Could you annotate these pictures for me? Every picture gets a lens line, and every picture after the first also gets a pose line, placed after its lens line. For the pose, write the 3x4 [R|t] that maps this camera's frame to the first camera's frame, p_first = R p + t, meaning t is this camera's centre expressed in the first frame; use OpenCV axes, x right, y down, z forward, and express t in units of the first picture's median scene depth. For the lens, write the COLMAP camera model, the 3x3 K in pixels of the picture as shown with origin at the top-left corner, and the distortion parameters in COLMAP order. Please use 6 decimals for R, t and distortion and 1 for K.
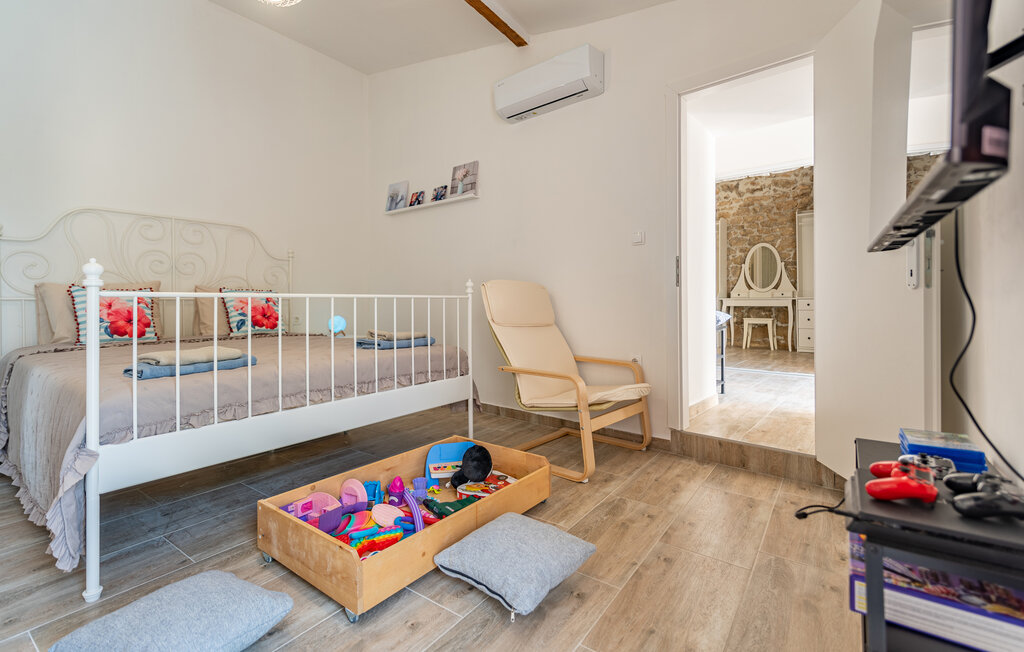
lens RADIAL K [[490.0, 0, 514.6], [0, 490.0, 295.1], [0, 0, 1]] dist [0.009809, -0.000160]
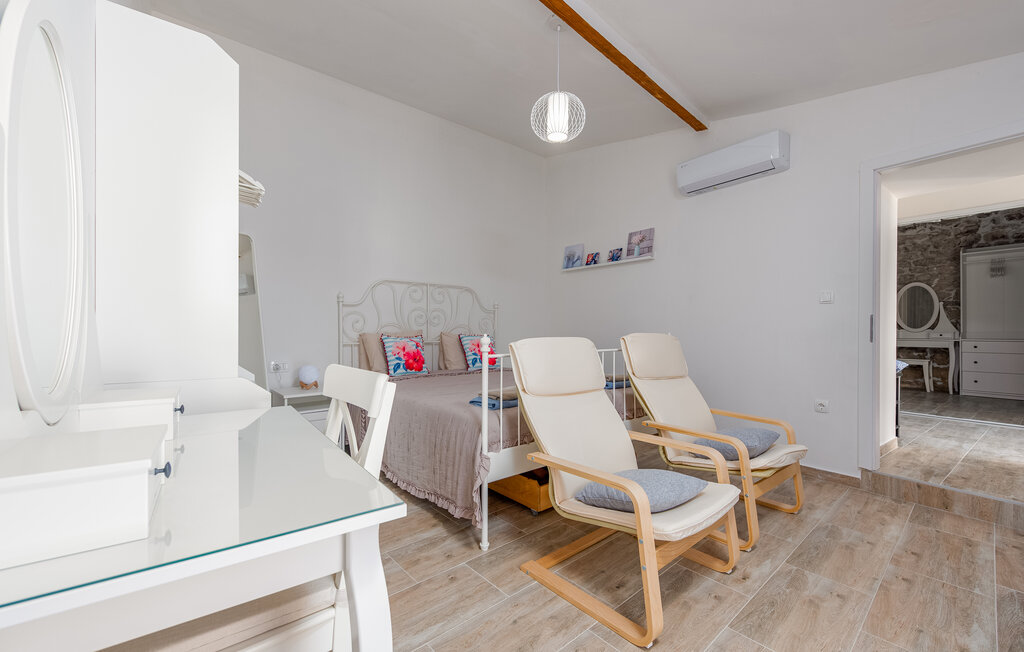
lens RADIAL K [[440.5, 0, 499.3], [0, 440.5, 328.2], [0, 0, 1]] dist [0.000651, -0.000345]
pose [[0.968724, 0.006211, -0.248062, -0.167750], [-0.004003, 0.999948, 0.009403, -0.038183], [0.248107, -0.008116, 0.968699, -0.126572]]
